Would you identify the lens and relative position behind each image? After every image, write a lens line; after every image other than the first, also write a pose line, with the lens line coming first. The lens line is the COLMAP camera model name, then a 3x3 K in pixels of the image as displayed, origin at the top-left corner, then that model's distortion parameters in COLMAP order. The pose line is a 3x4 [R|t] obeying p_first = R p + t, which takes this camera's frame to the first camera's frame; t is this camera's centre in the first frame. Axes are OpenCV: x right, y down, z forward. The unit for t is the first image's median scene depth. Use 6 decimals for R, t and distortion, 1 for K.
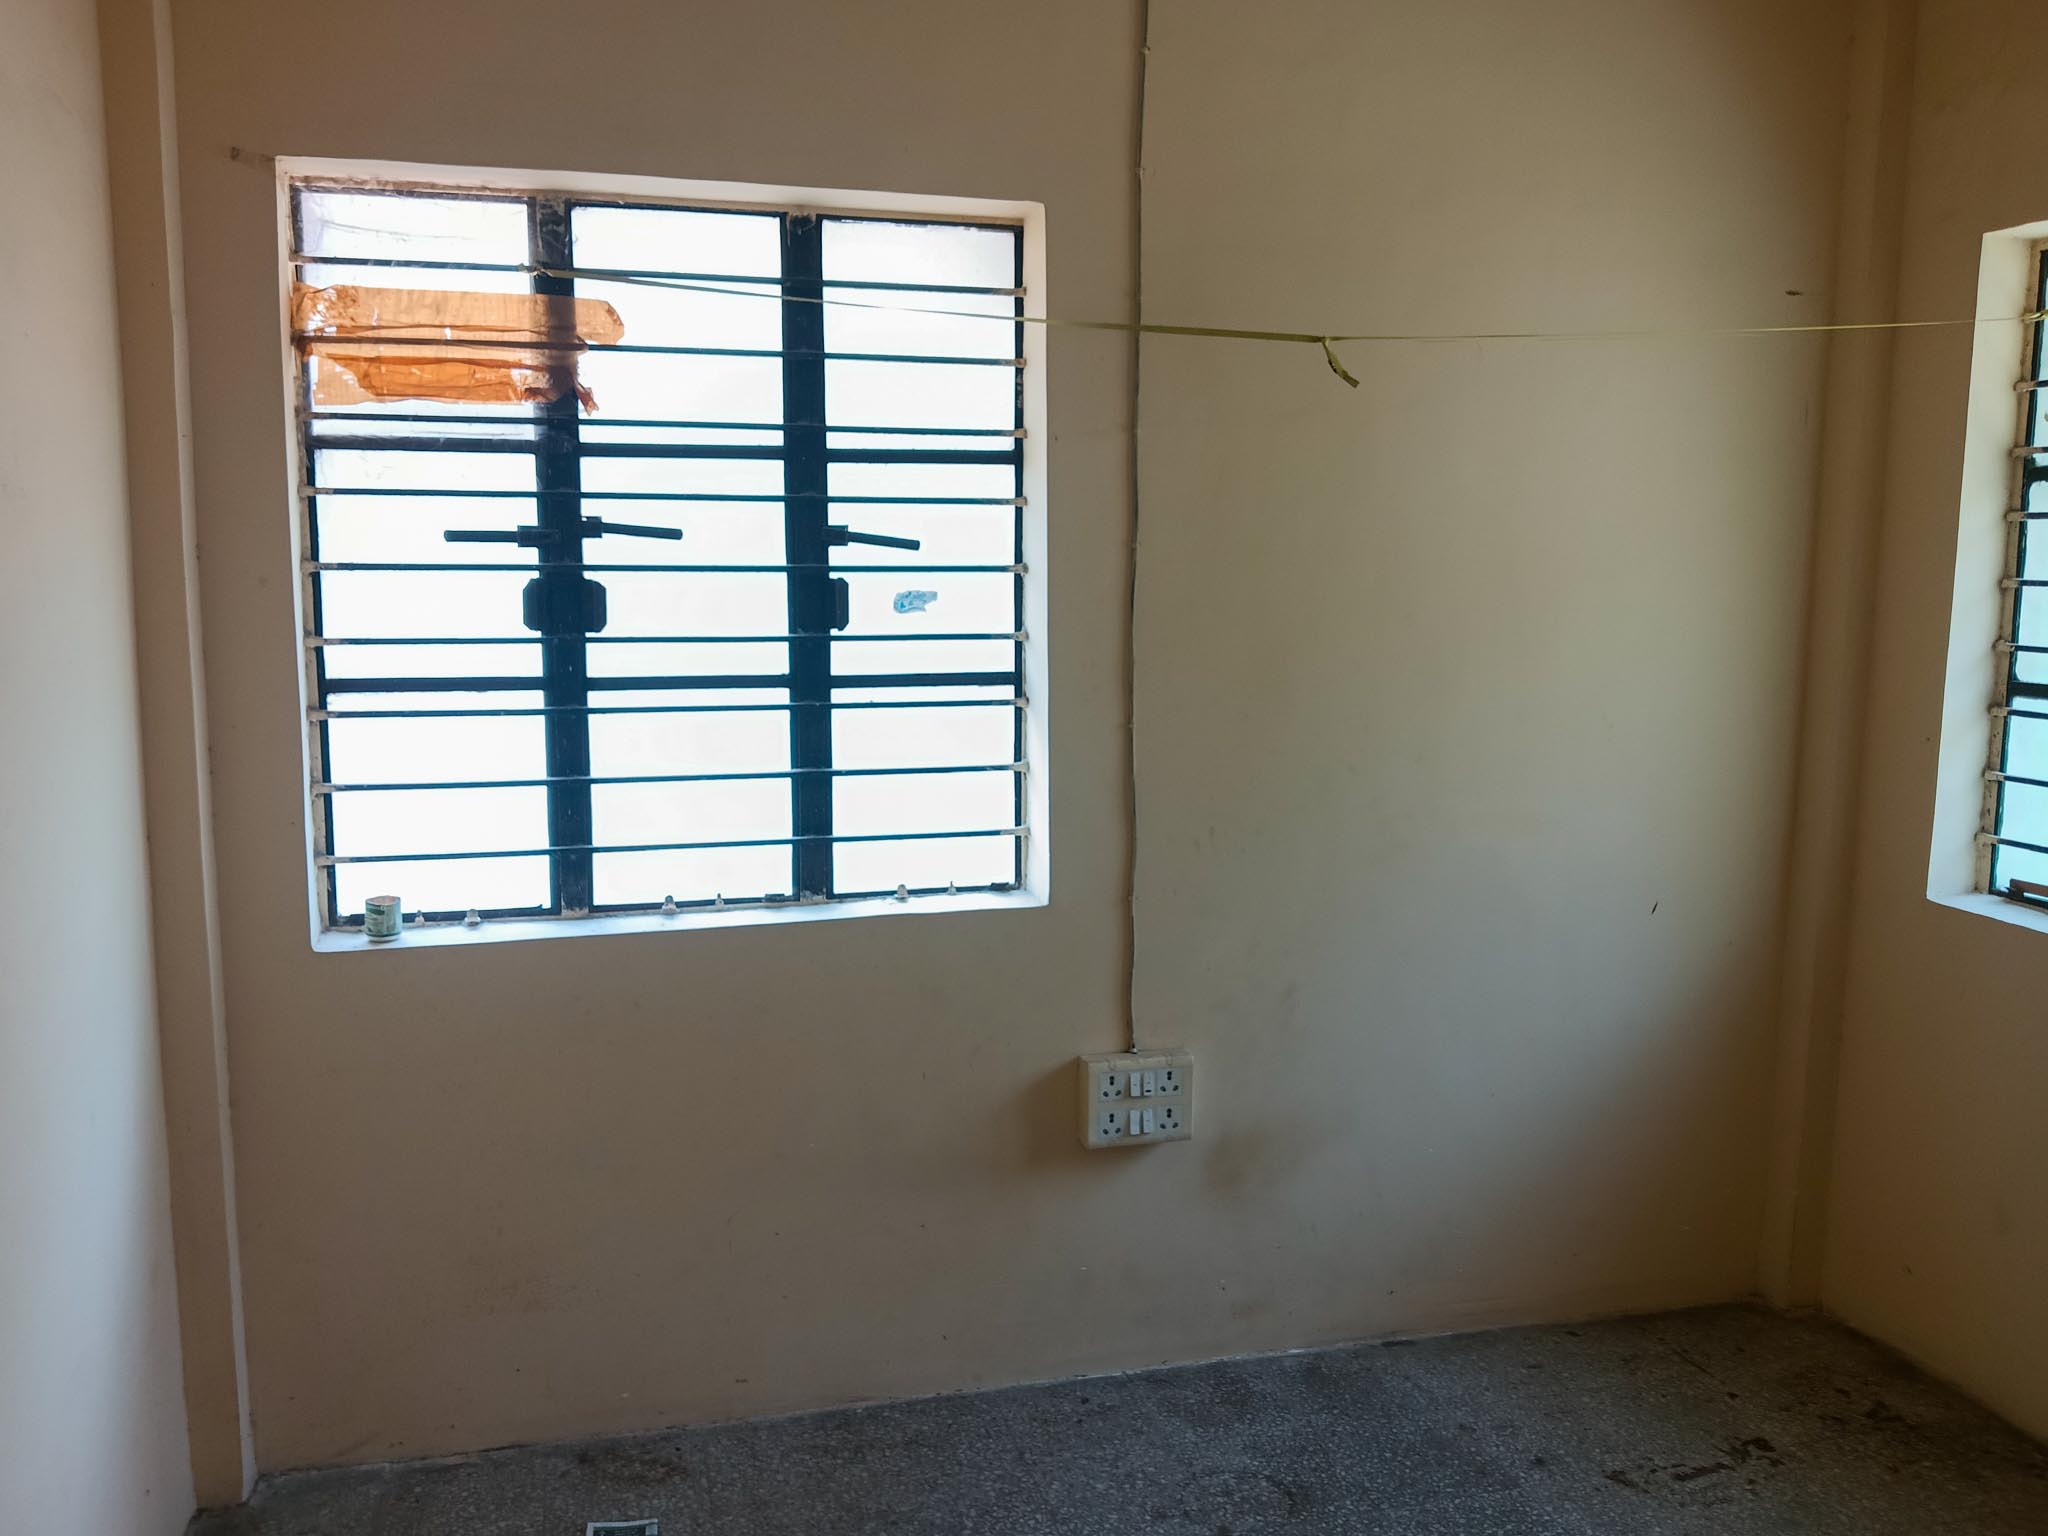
lens RADIAL K [[1765.4, 0, 1076.5], [0, 1765.4, 777.1], [0, 0, 1]] dist [0.165503, -0.354202]
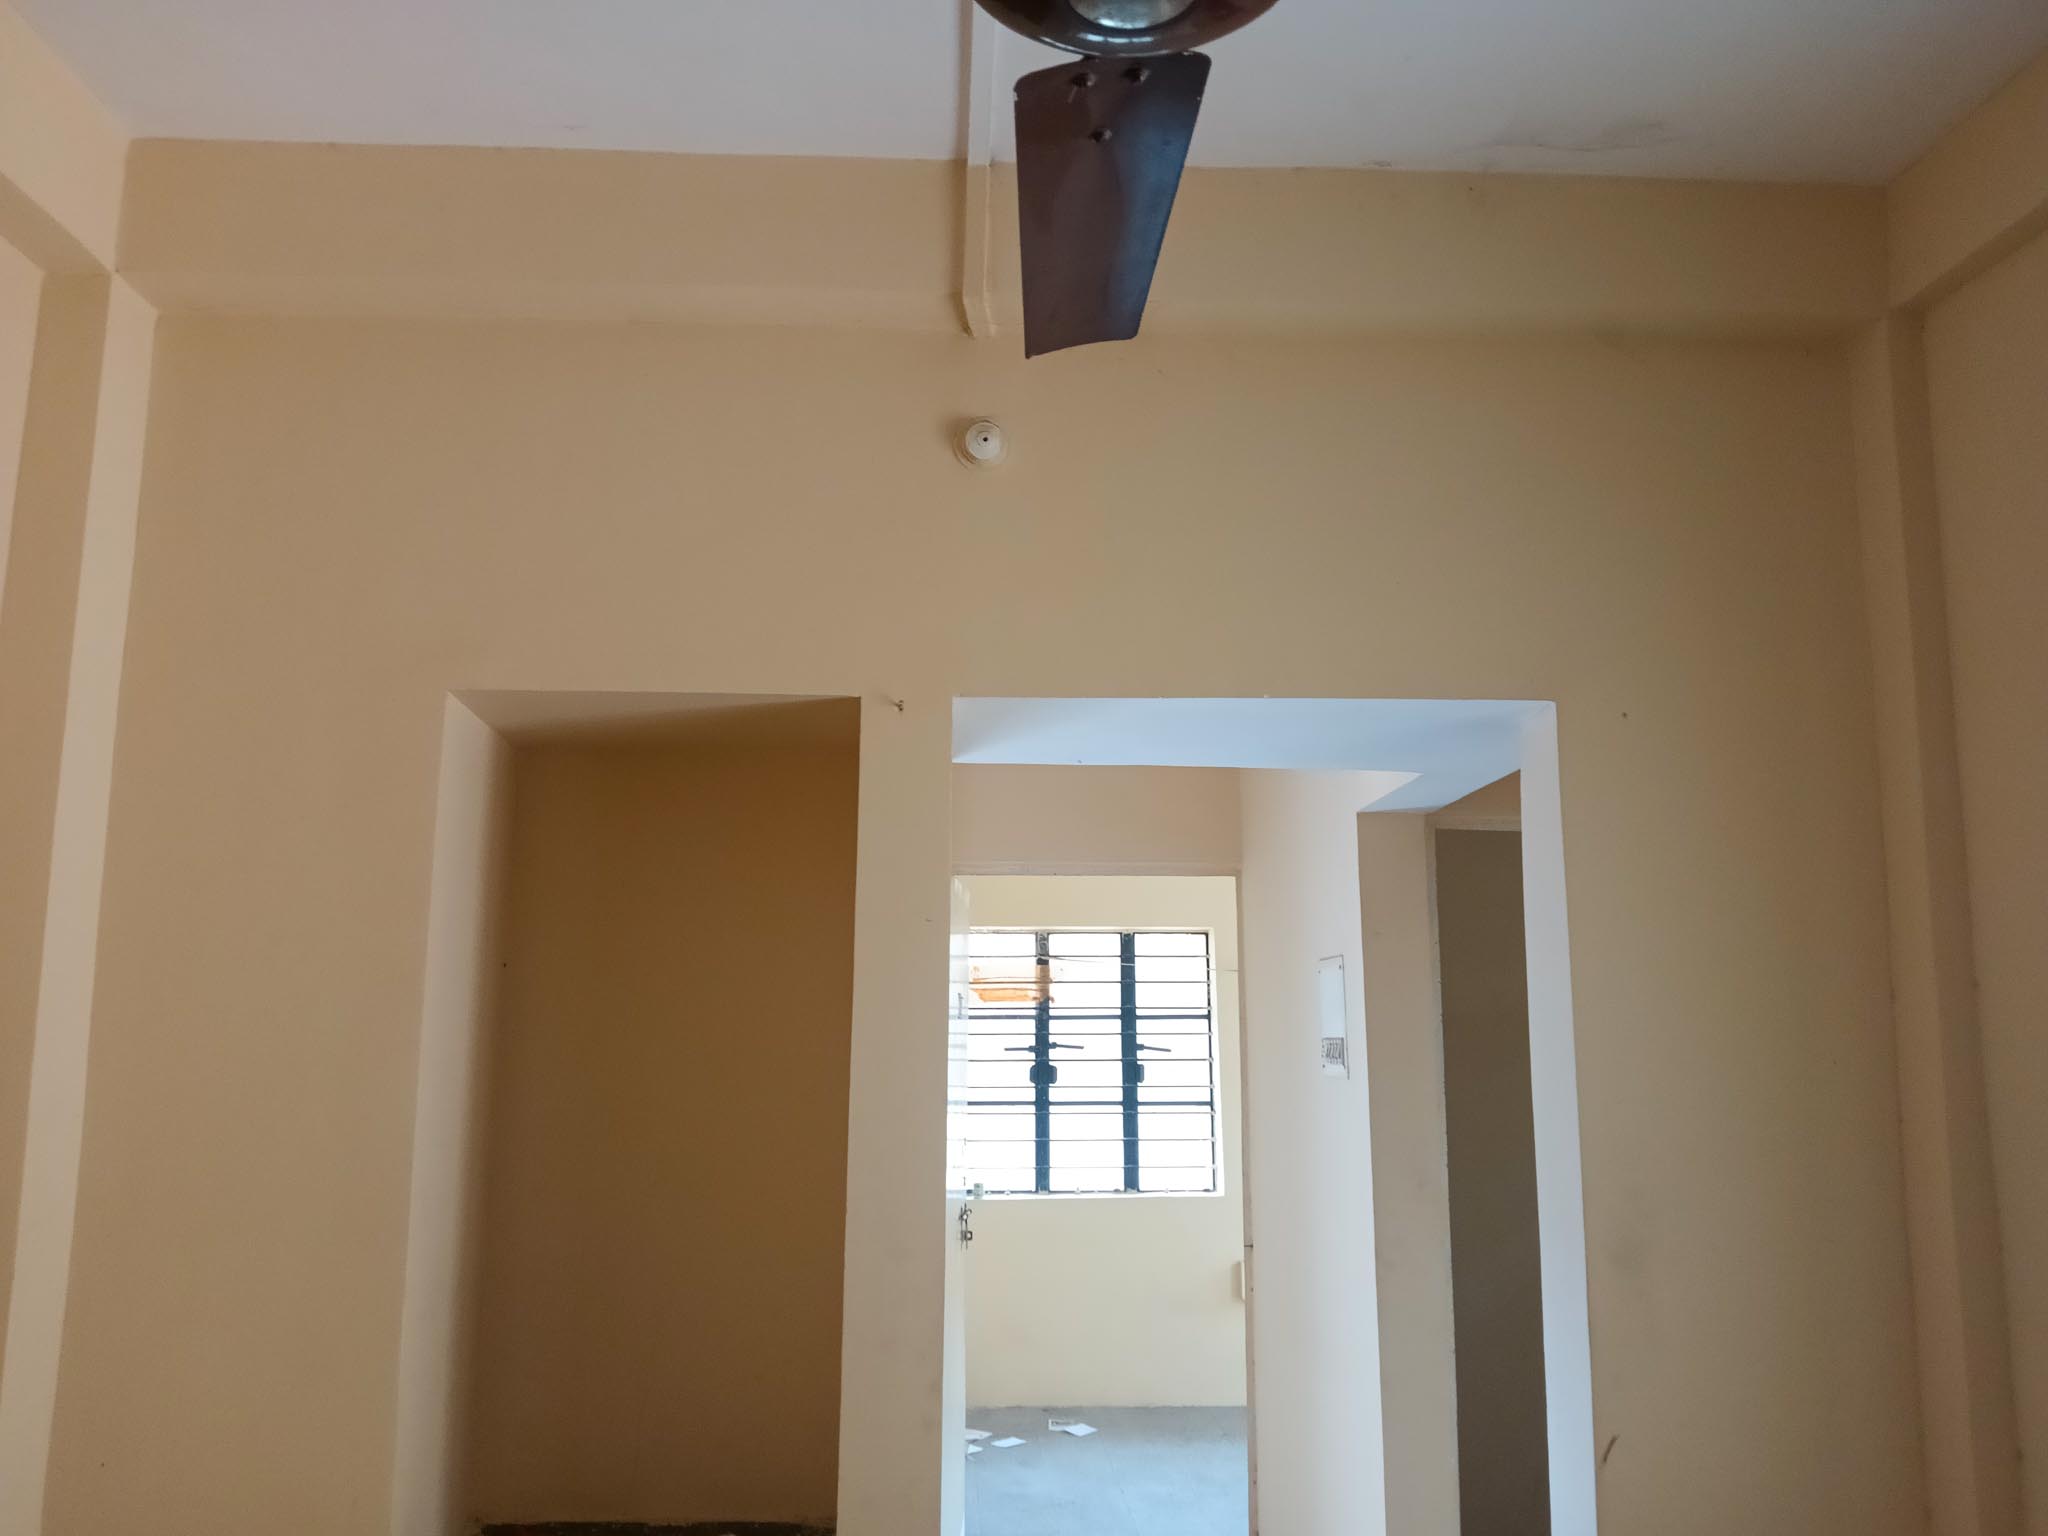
lens RADIAL K [[1625.1, 0, 1029.7], [0, 1625.1, 777.9], [0, 0, 1]] dist [0.139742, -0.259547]
pose [[0.978891, -0.046387, -0.199048, 0.216406], [-0.017525, 0.951265, -0.307876, 0.243794], [0.203629, 0.304865, 0.930372, -1.481753]]
